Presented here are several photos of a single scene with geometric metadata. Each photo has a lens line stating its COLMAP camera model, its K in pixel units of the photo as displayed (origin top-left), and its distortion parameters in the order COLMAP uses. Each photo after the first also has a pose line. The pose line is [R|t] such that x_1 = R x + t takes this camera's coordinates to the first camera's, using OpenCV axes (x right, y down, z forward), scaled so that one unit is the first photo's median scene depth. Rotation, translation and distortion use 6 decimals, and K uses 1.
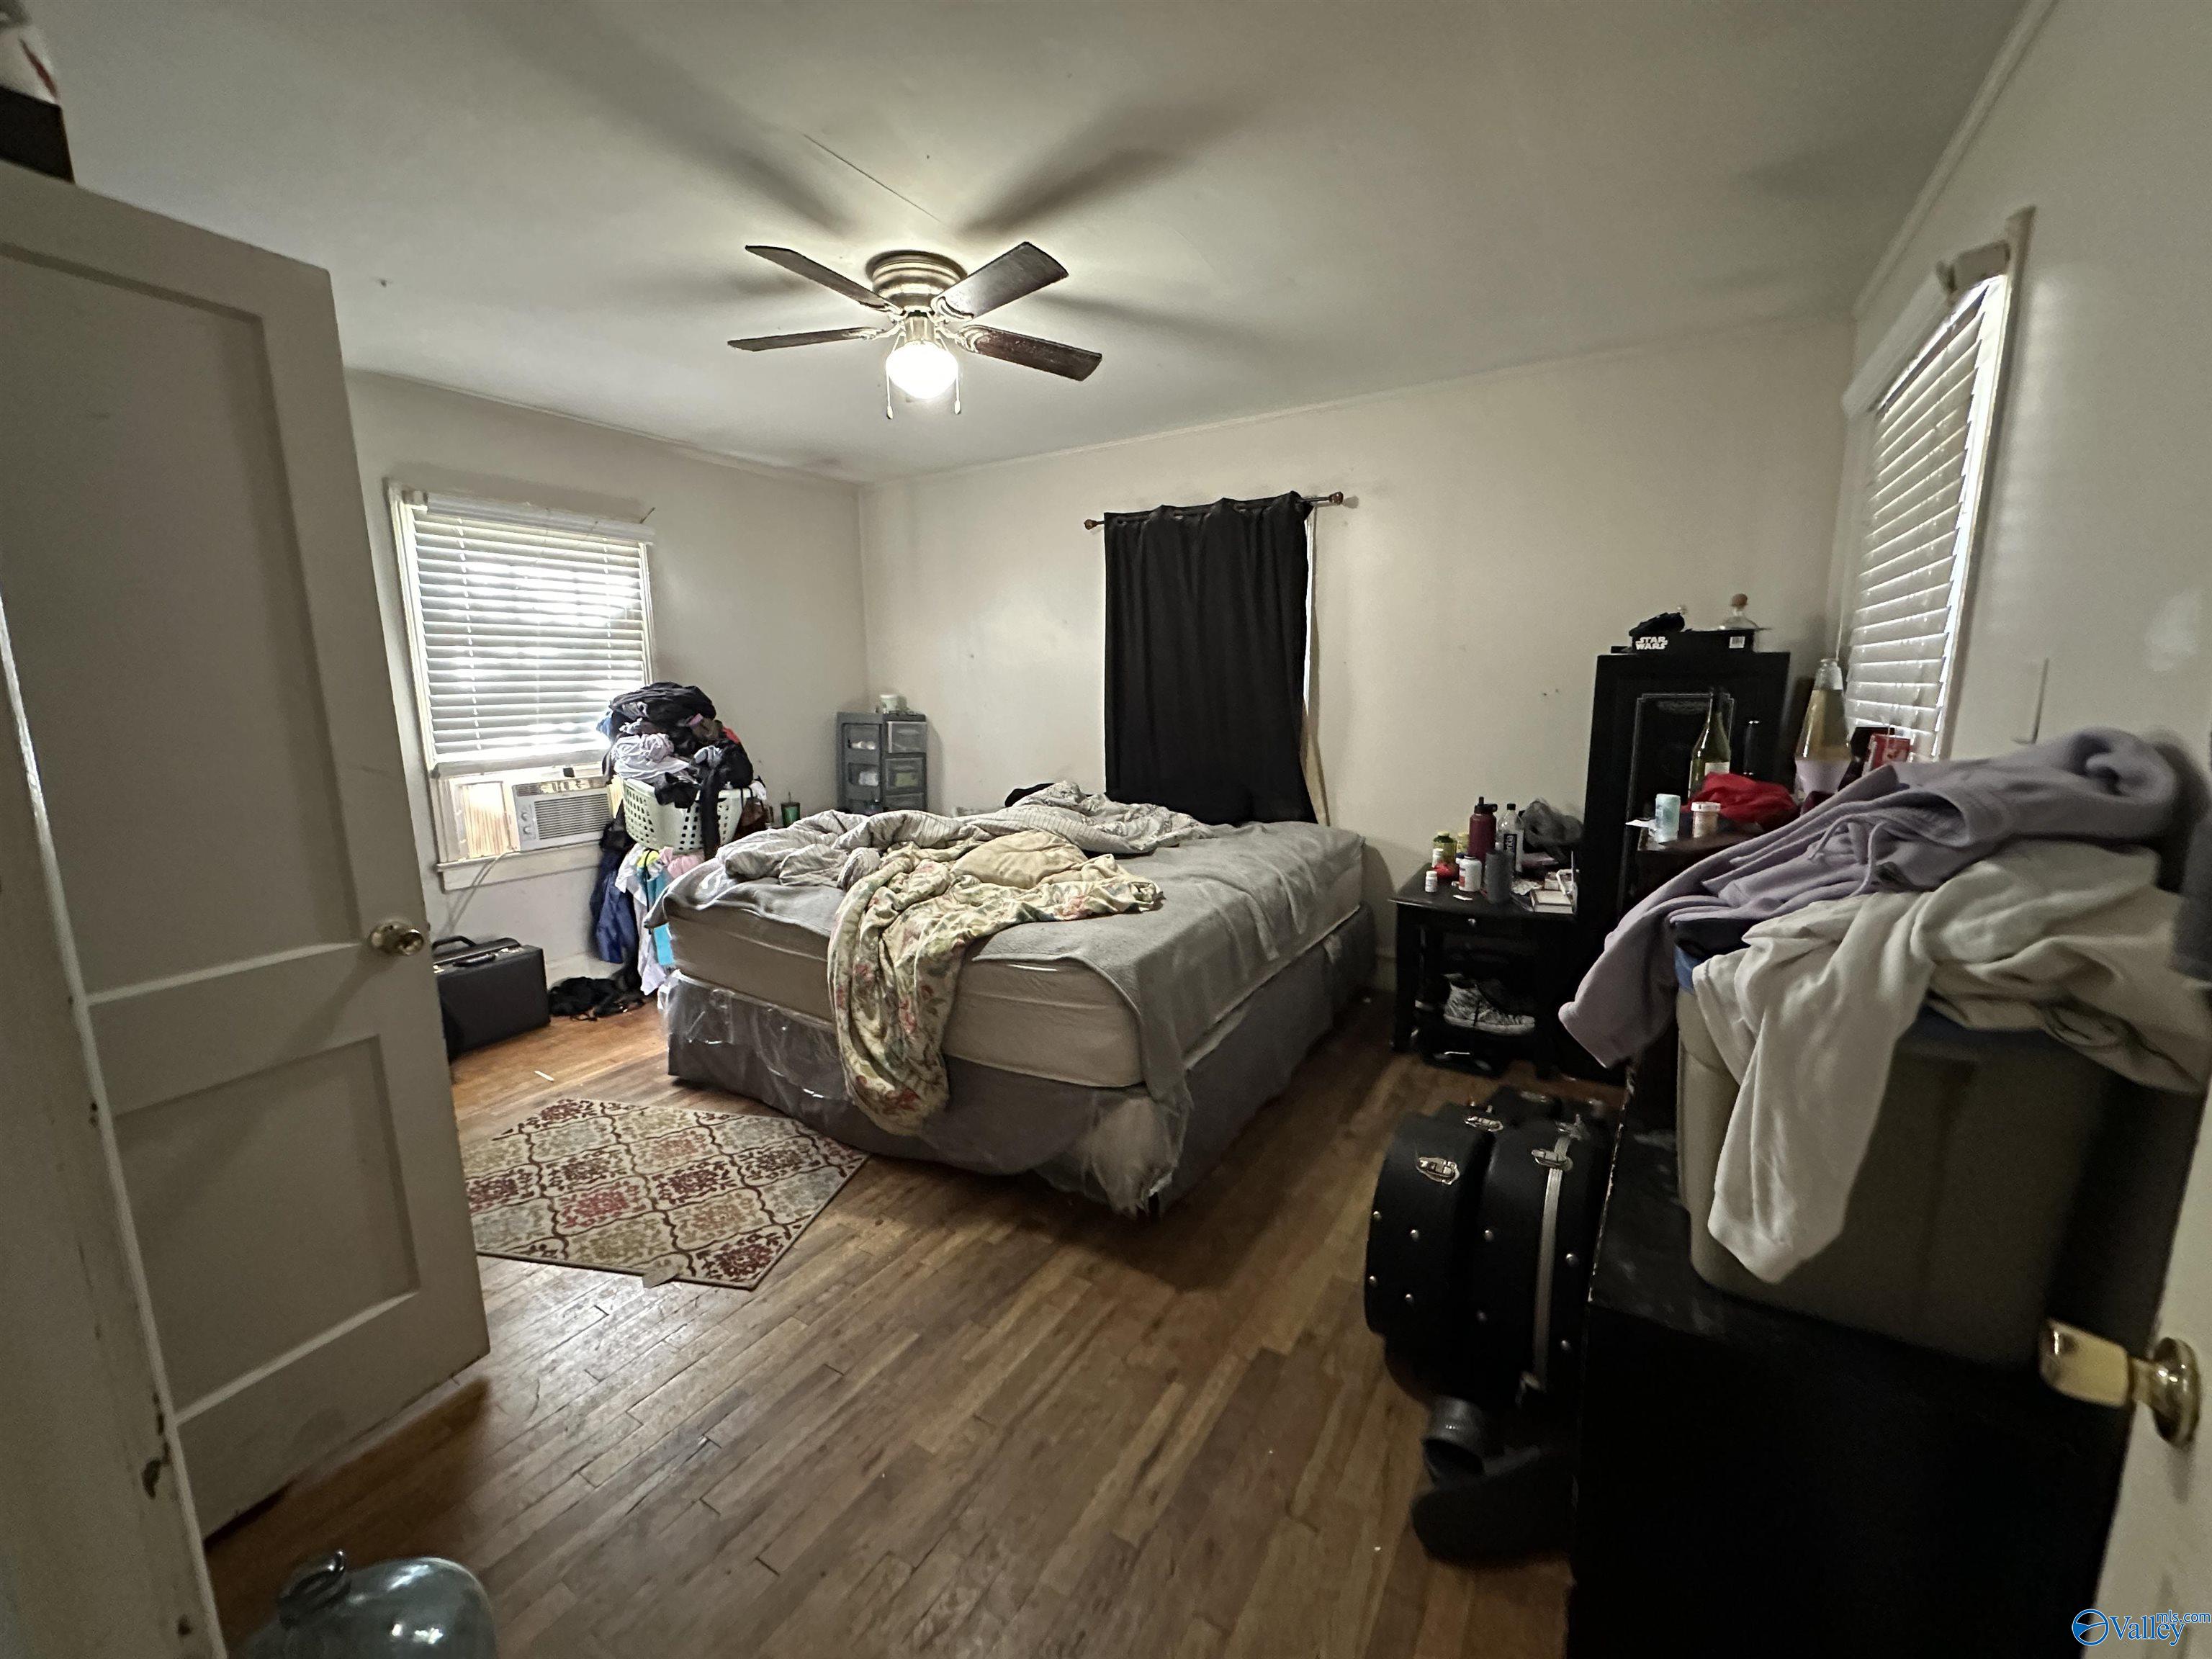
lens RADIAL K [[880.4, 0, 1105.2], [0, 880.4, 828.1], [0, 0, 1]] dist [-0.002068, 0.000443]
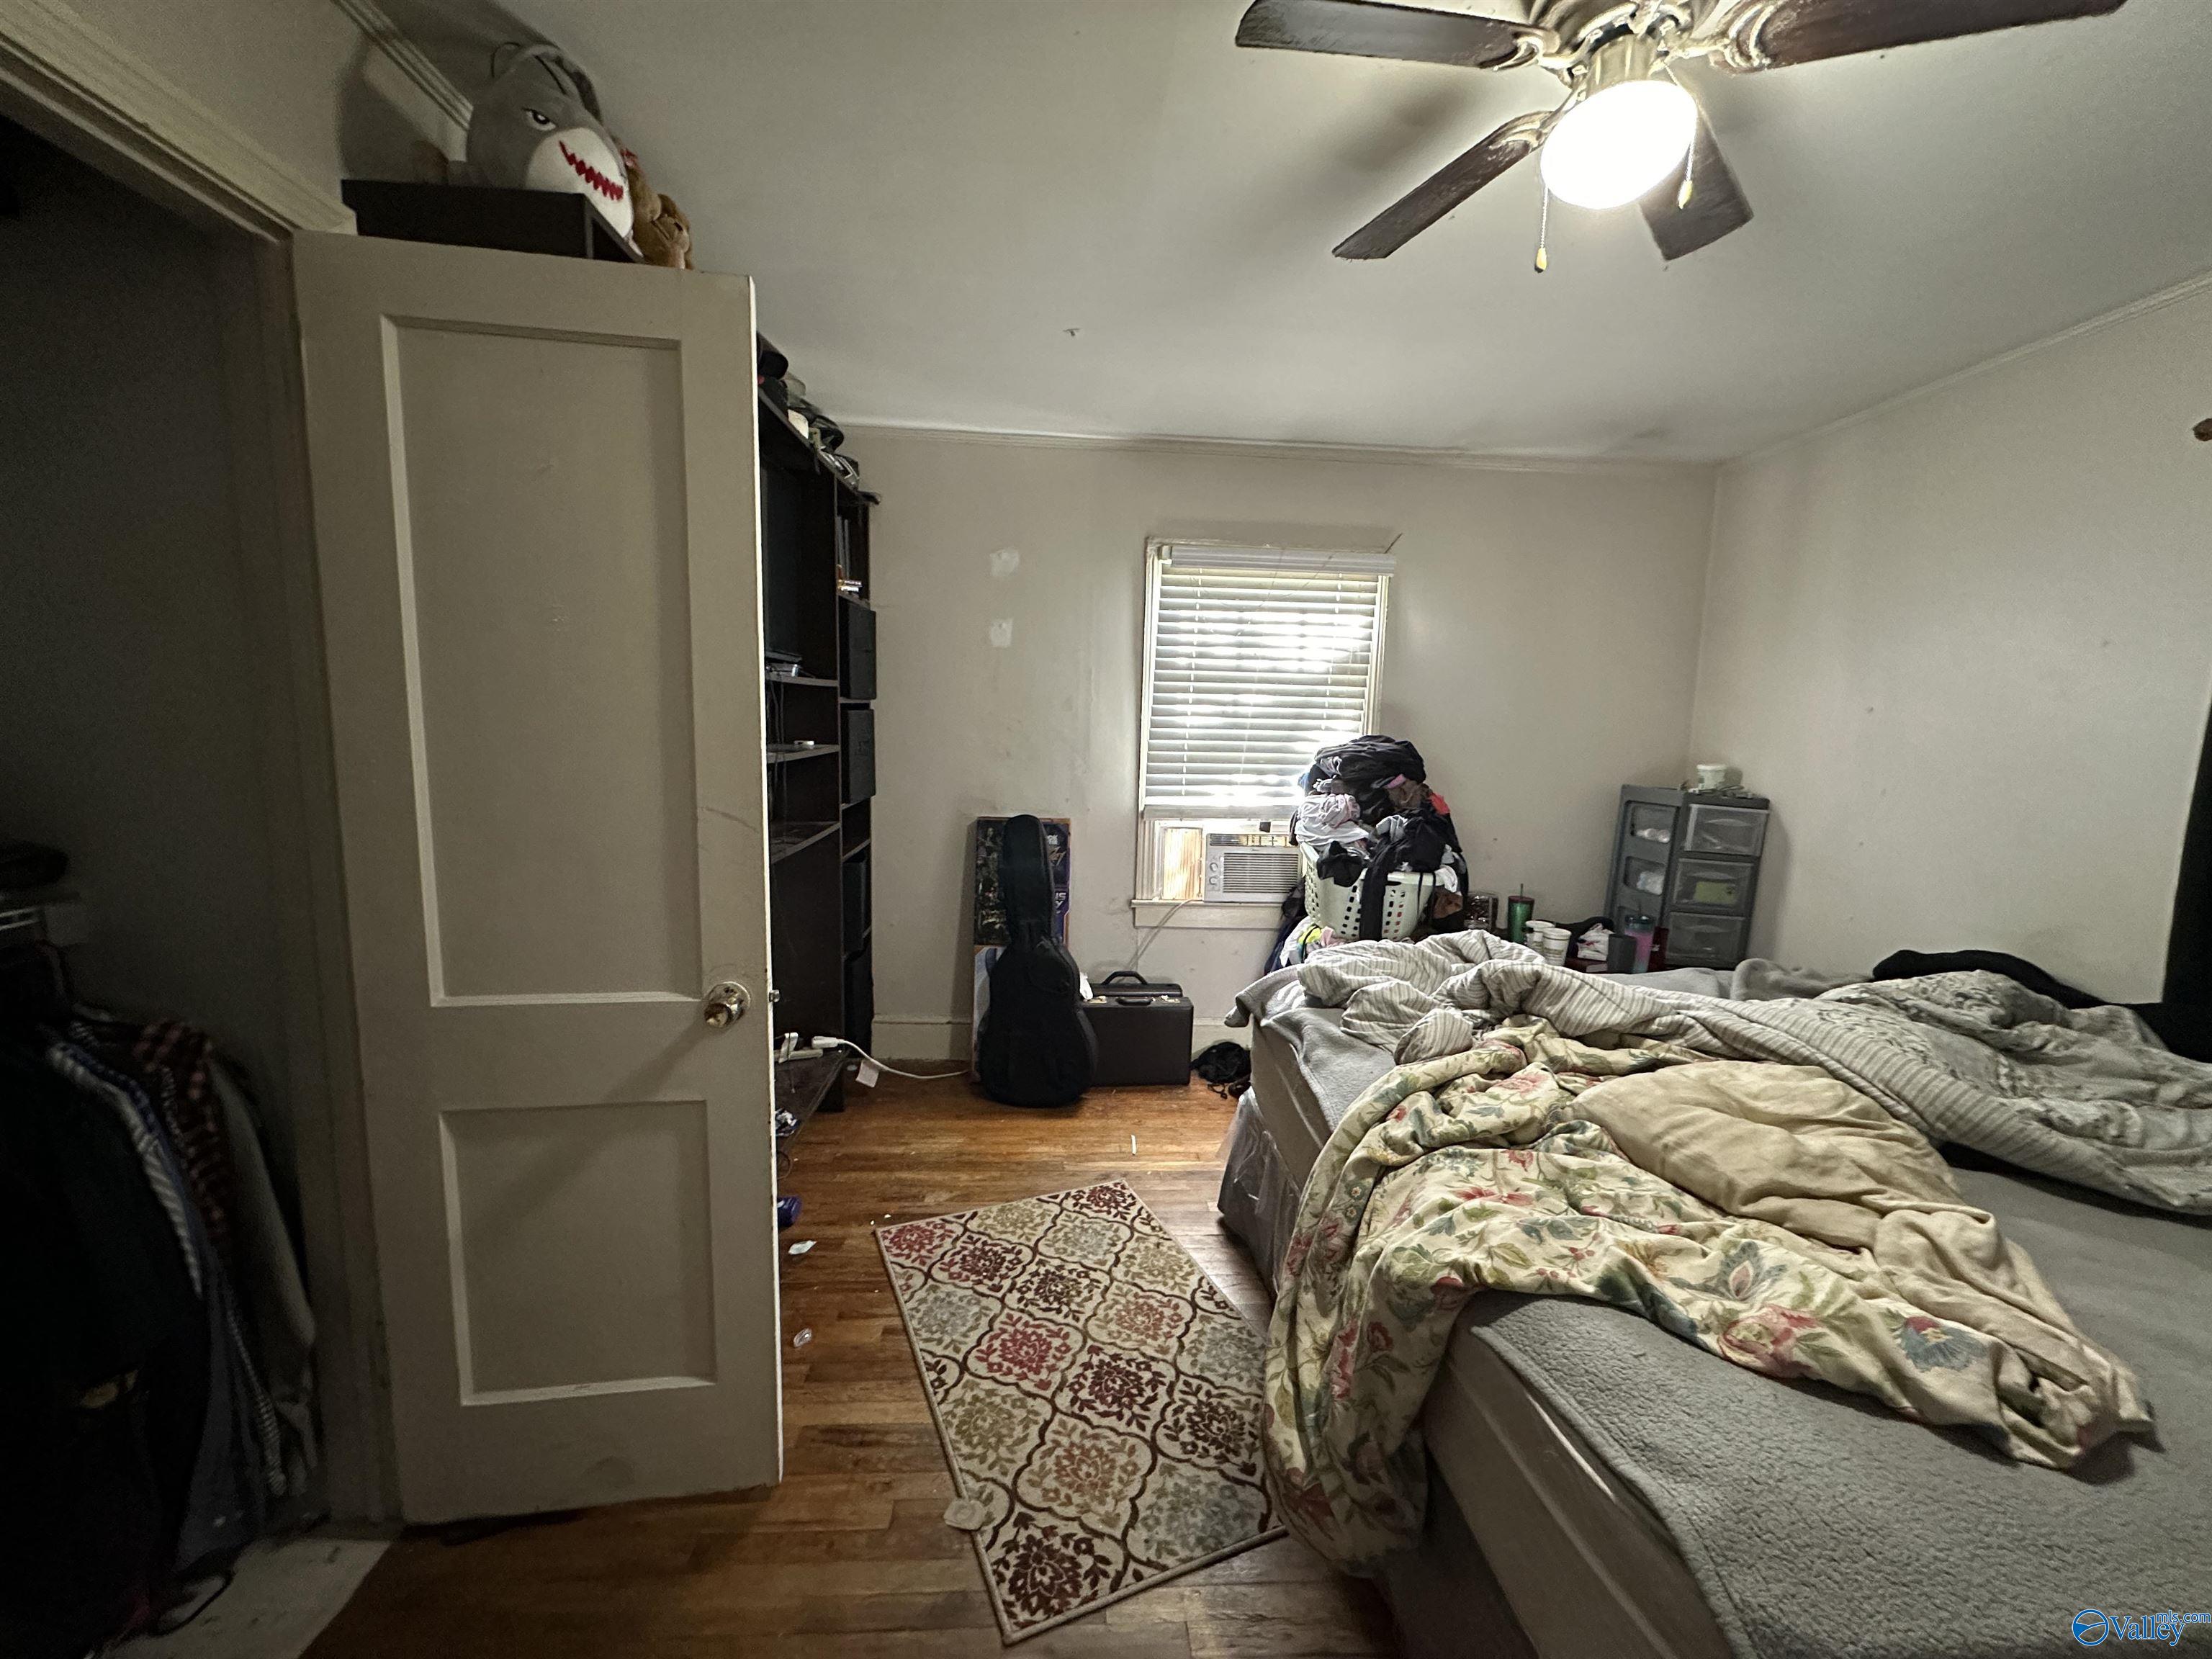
lens RADIAL K [[880.4, 0, 1101.5], [0, 880.4, 832.3], [0, 0, 1]] dist [-0.002068, 0.000443]
pose [[0.572608, 0.122602, -0.810610, 0.056534], [-0.166423, 0.985551, 0.031502, -0.062543], [0.802760, 0.116866, 0.584738, 0.336403]]
